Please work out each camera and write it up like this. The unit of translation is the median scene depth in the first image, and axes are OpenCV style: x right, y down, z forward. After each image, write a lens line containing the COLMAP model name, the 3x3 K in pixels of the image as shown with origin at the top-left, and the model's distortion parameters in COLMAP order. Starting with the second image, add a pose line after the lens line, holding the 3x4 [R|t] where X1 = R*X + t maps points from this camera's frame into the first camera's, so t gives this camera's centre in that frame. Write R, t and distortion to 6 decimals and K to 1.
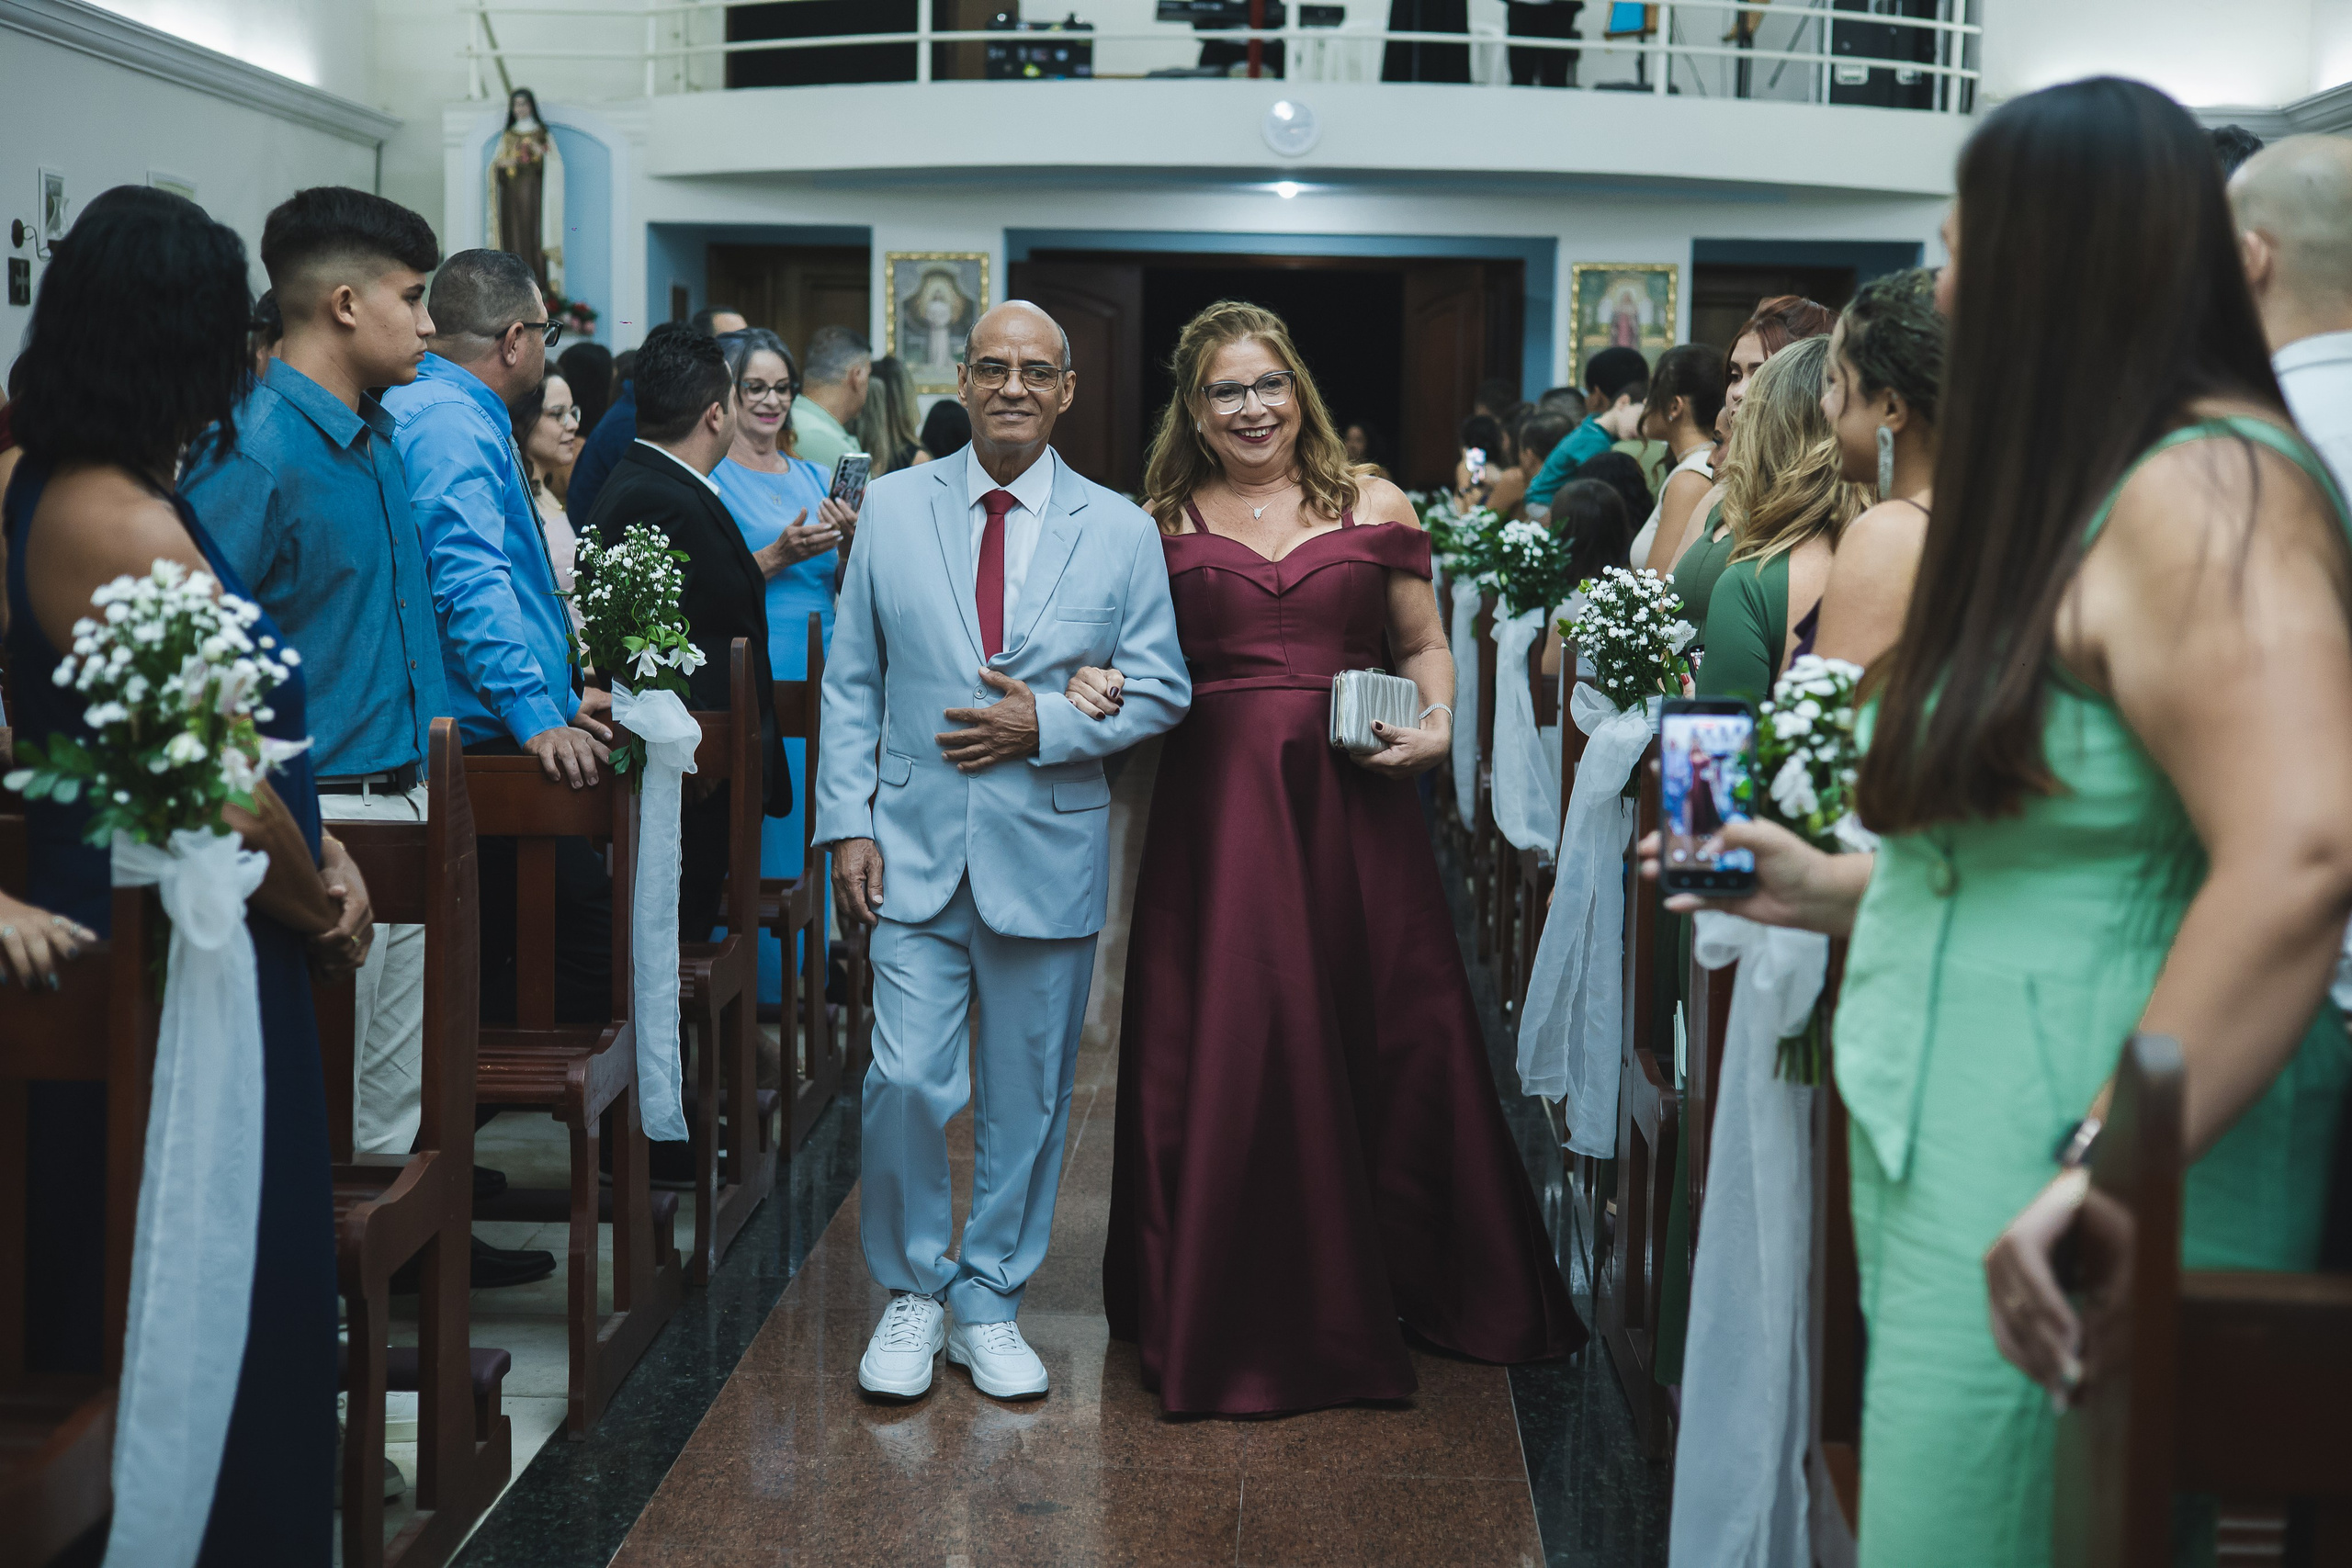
lens RADIAL K [[3272.8, 0, 1184.4], [0, 3272.8, 780.5], [0, 0, 1]] dist [0.048915, -0.209675]
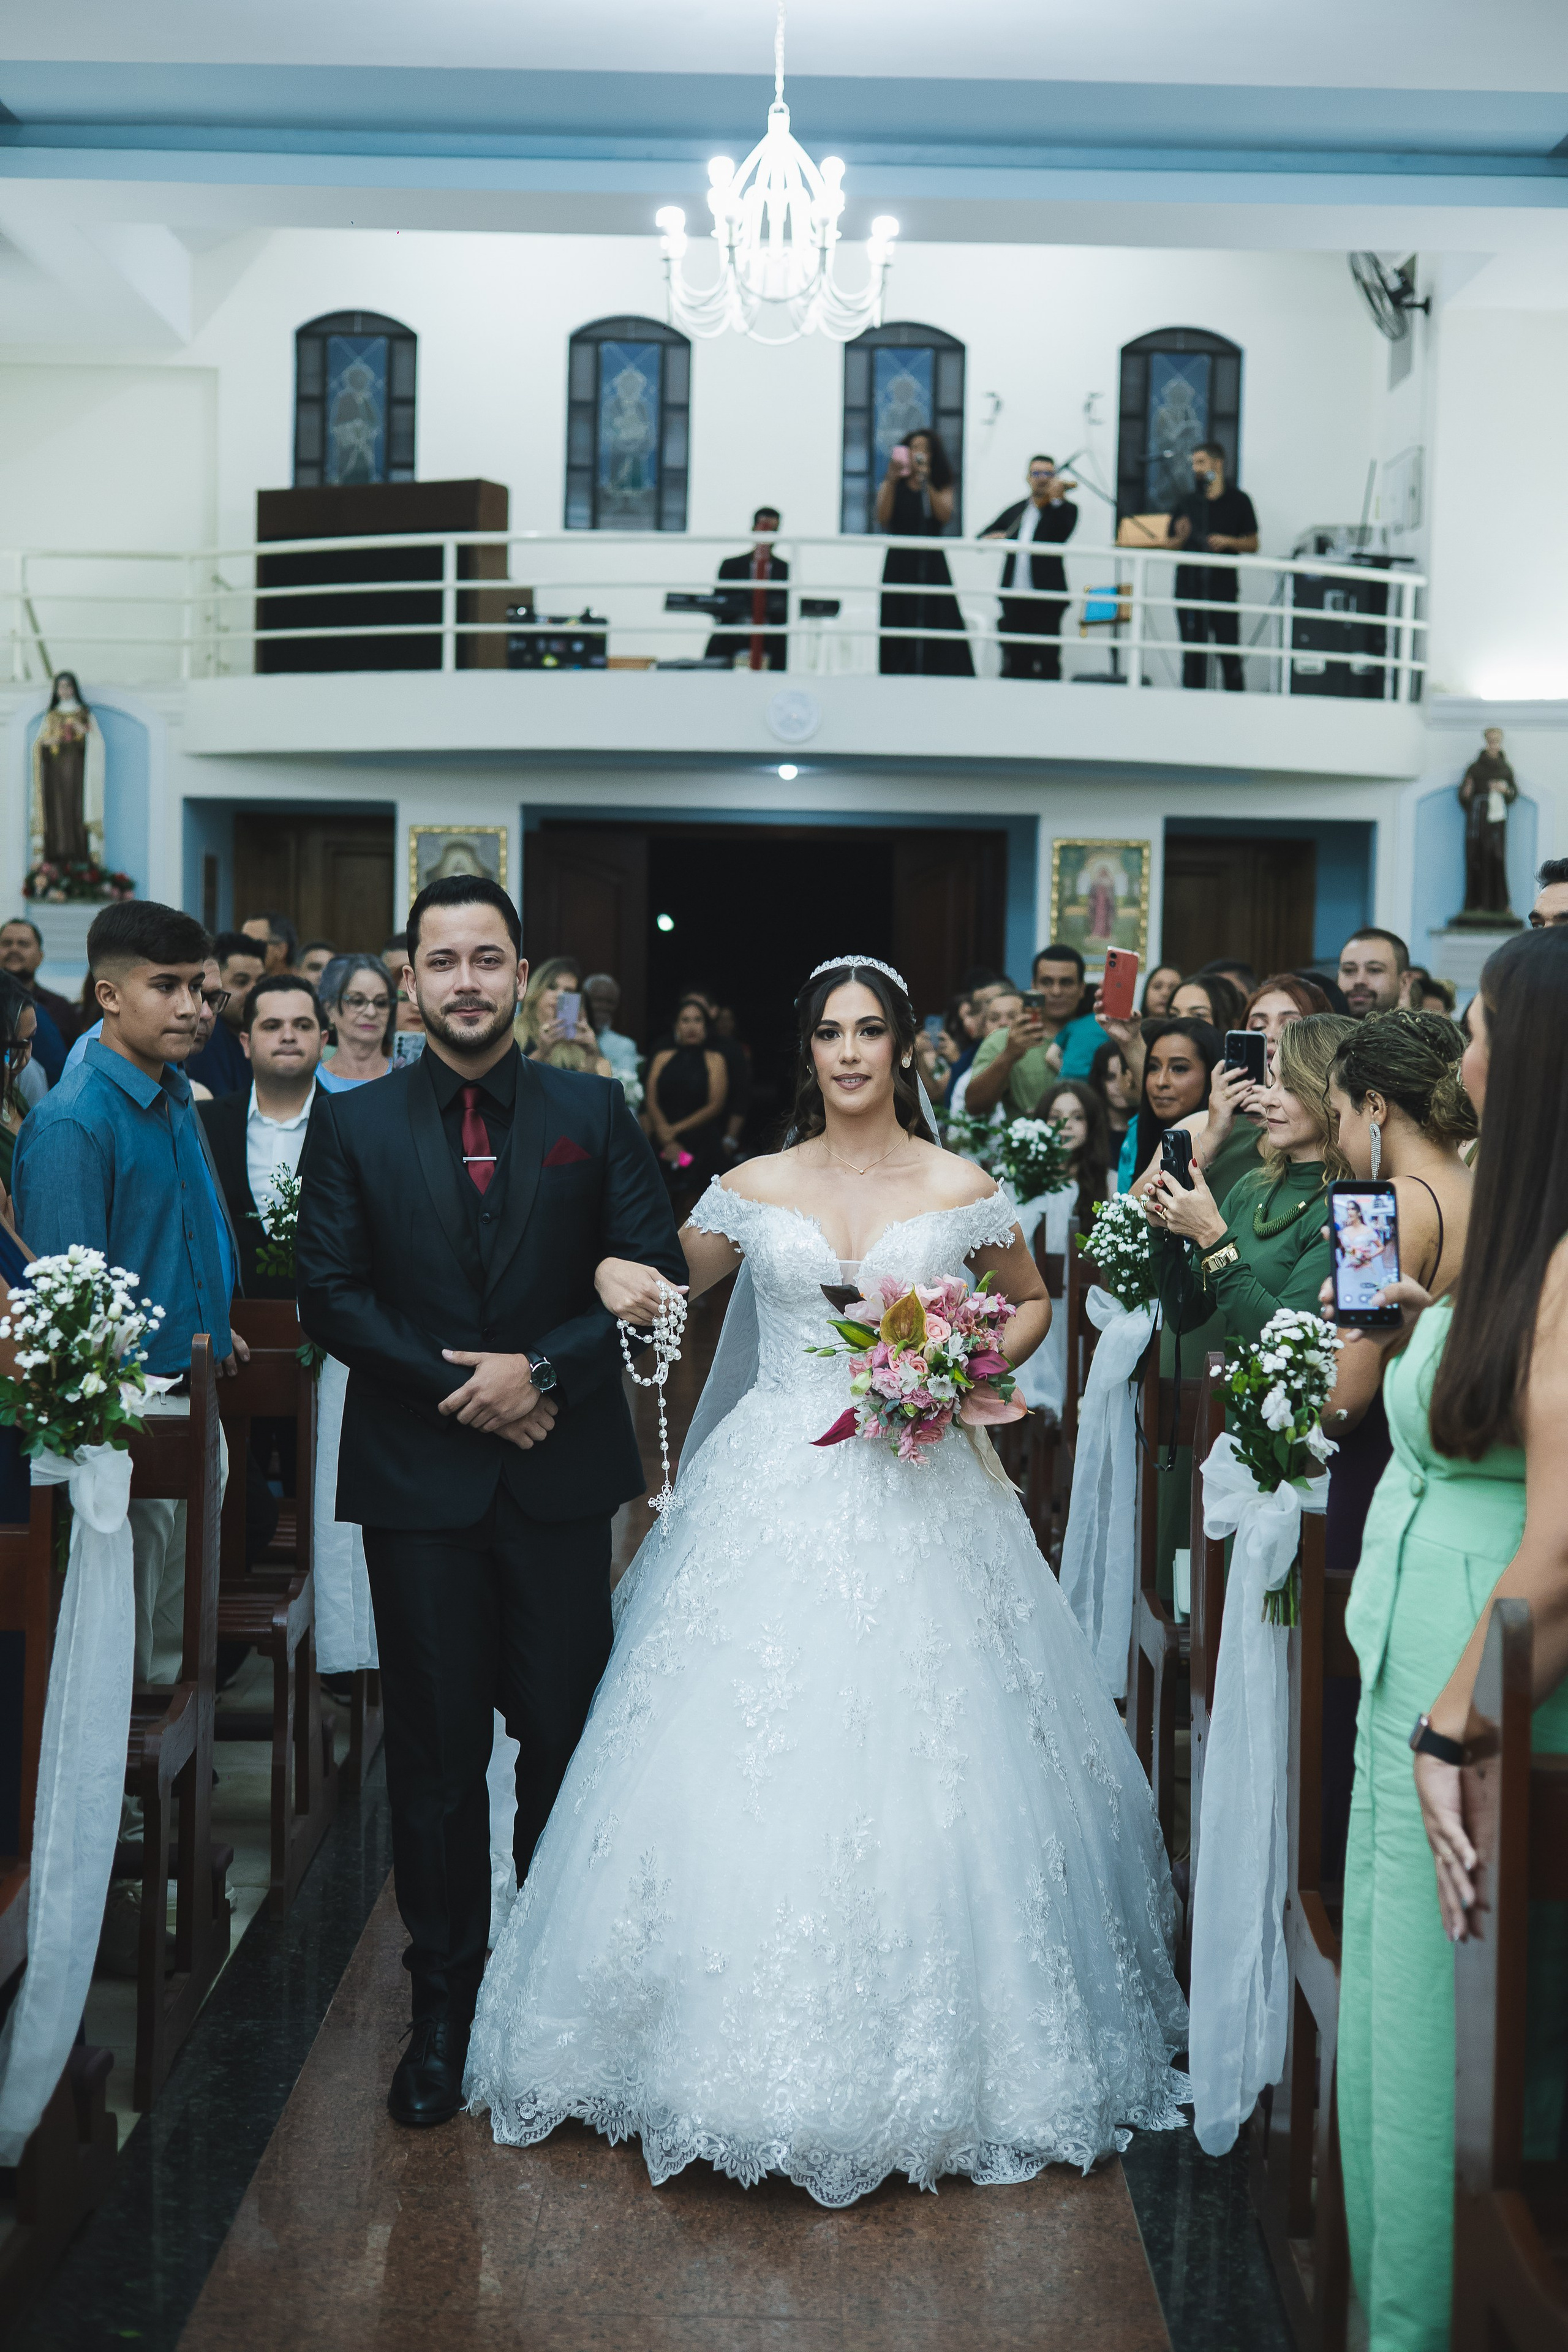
lens RADIAL K [[3273.1, 0, 790.8], [0, 3273.1, 1186.1], [0, 0, 1]] dist [0.048915, -0.209675]
pose [[0.999108, -0.001017, 0.042220, -0.028070], [0.002484, 0.999394, -0.034705, -0.016498], [-0.042159, 0.034779, 0.998505, -0.137408]]
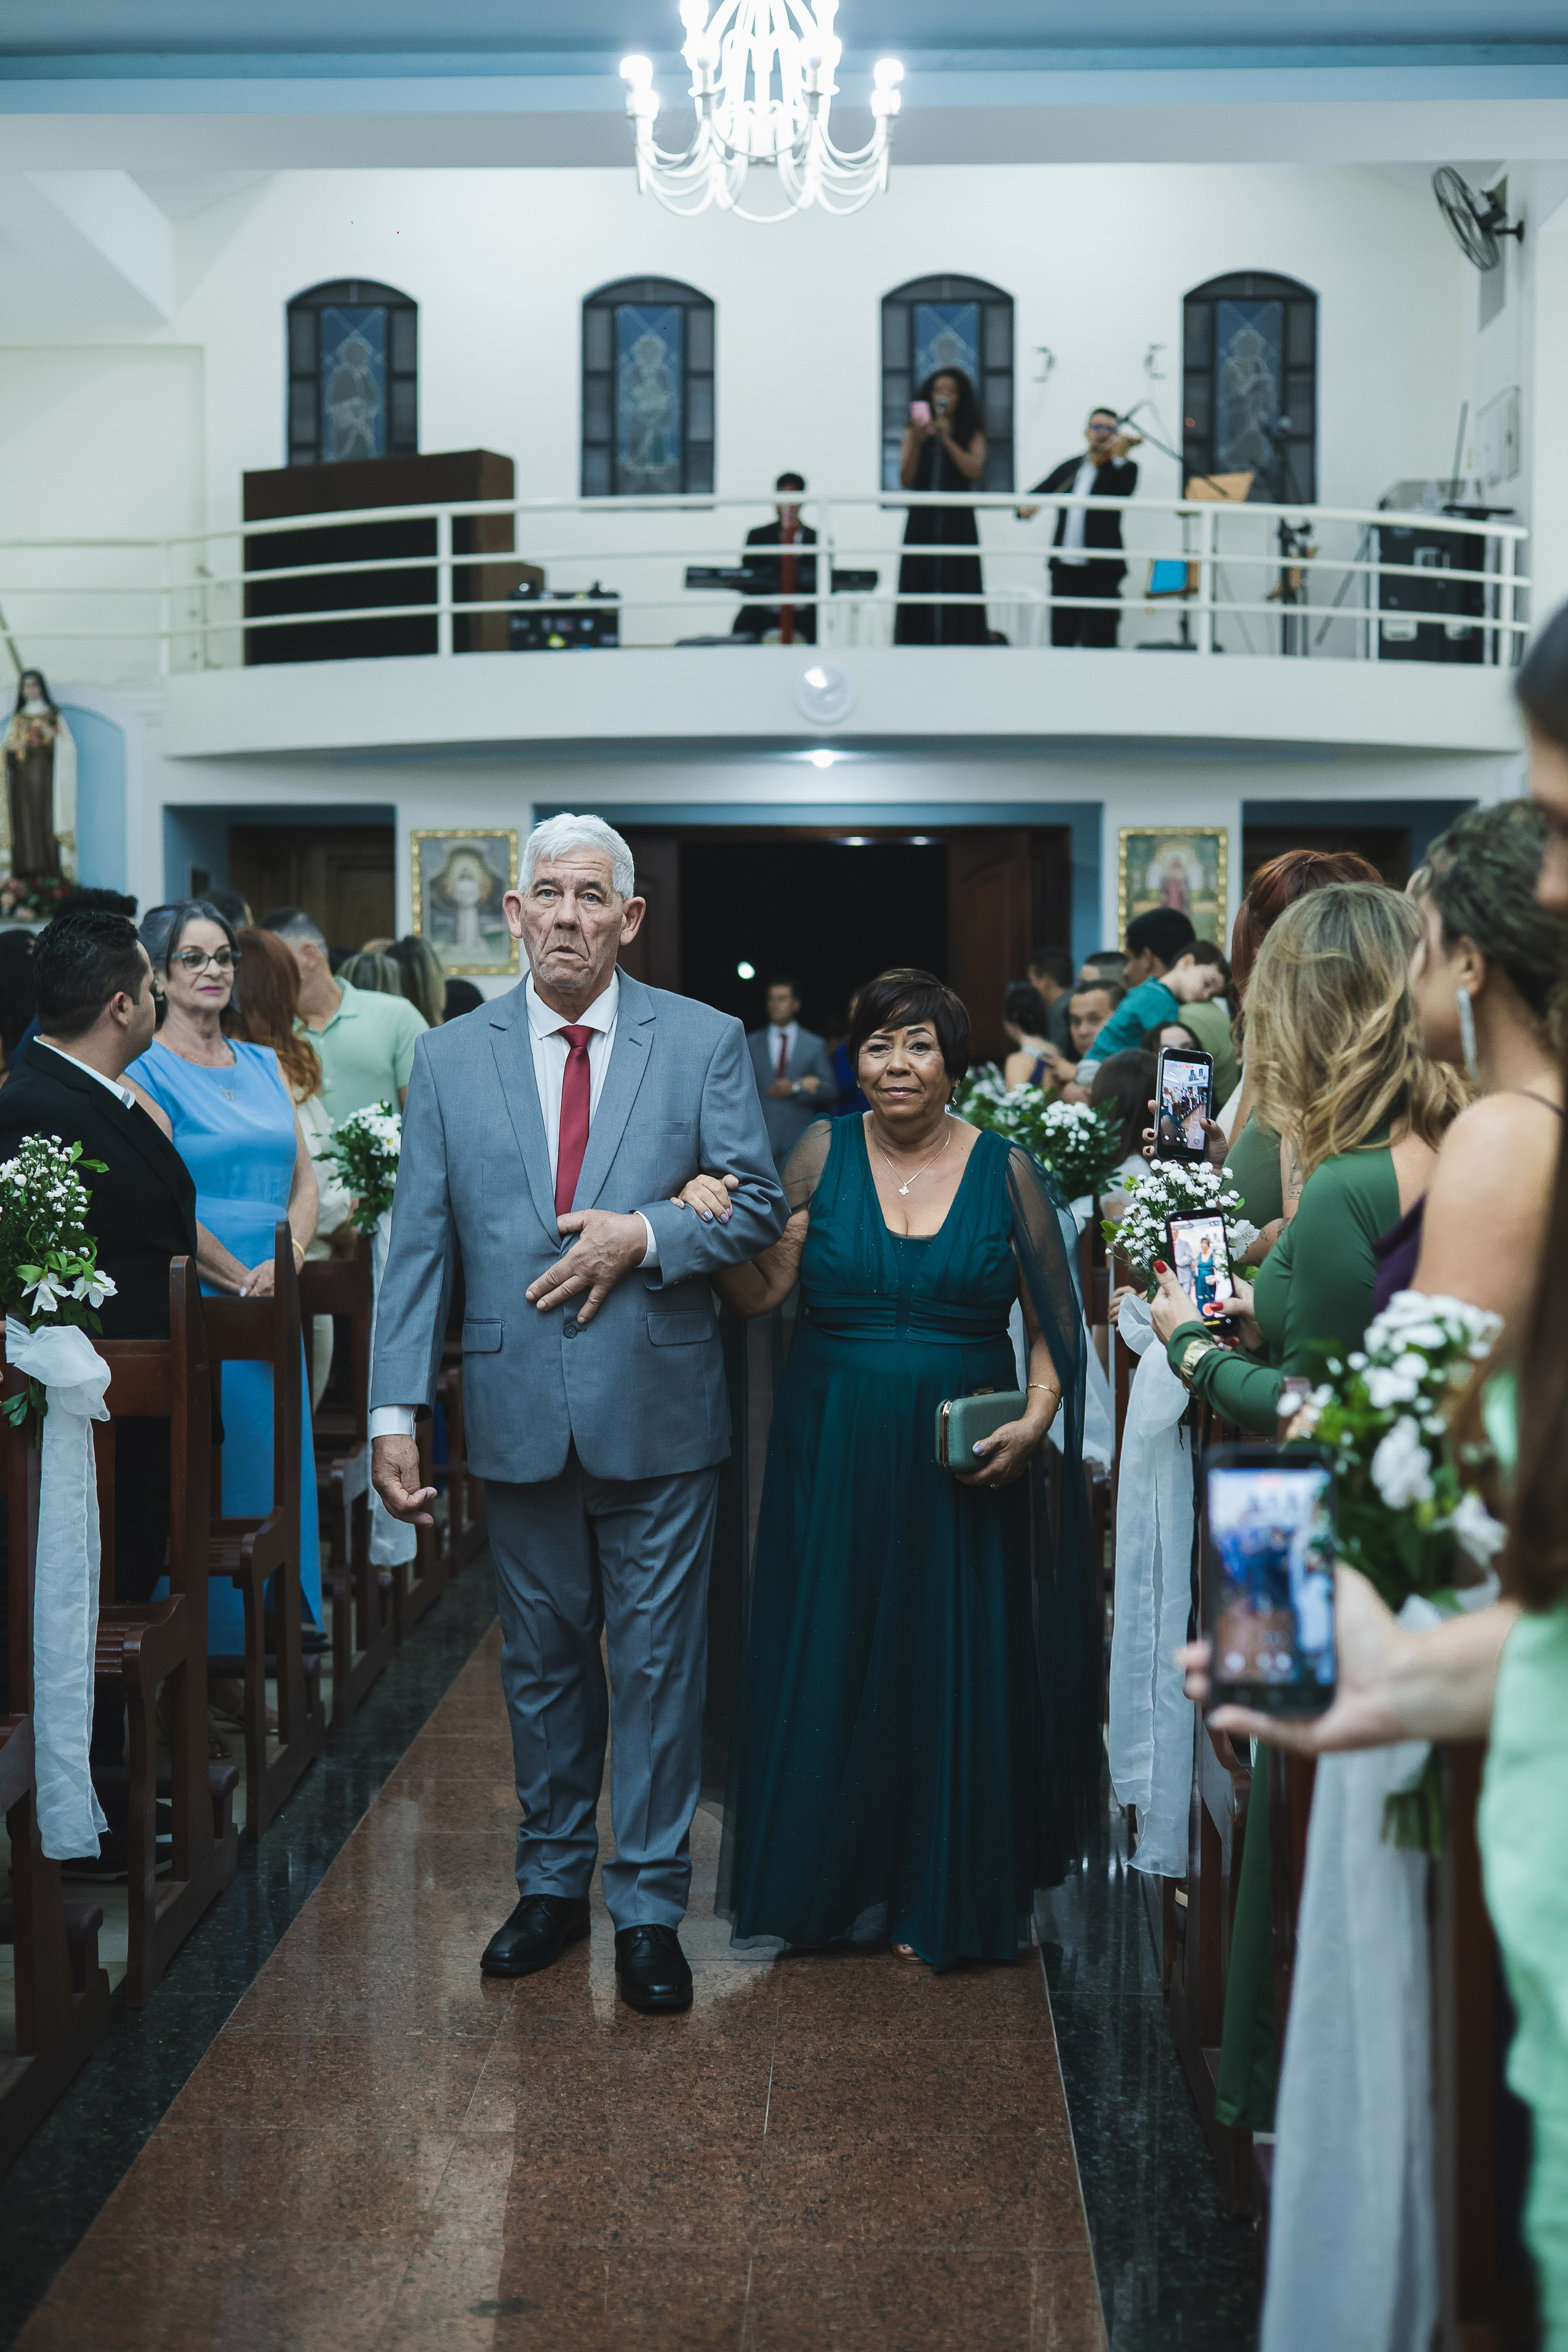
lens RADIAL K [[3269.2, 0, 787.5], [0, 3269.2, 1176.6], [0, 0, 1]] dist [0.067858, -0.316602]
pose [[0.999708, -0.020639, 0.012564, 0.013150], [0.021287, 0.998322, -0.053847, -0.010525], [-0.011432, 0.054099, 0.998470, 0.086751]]
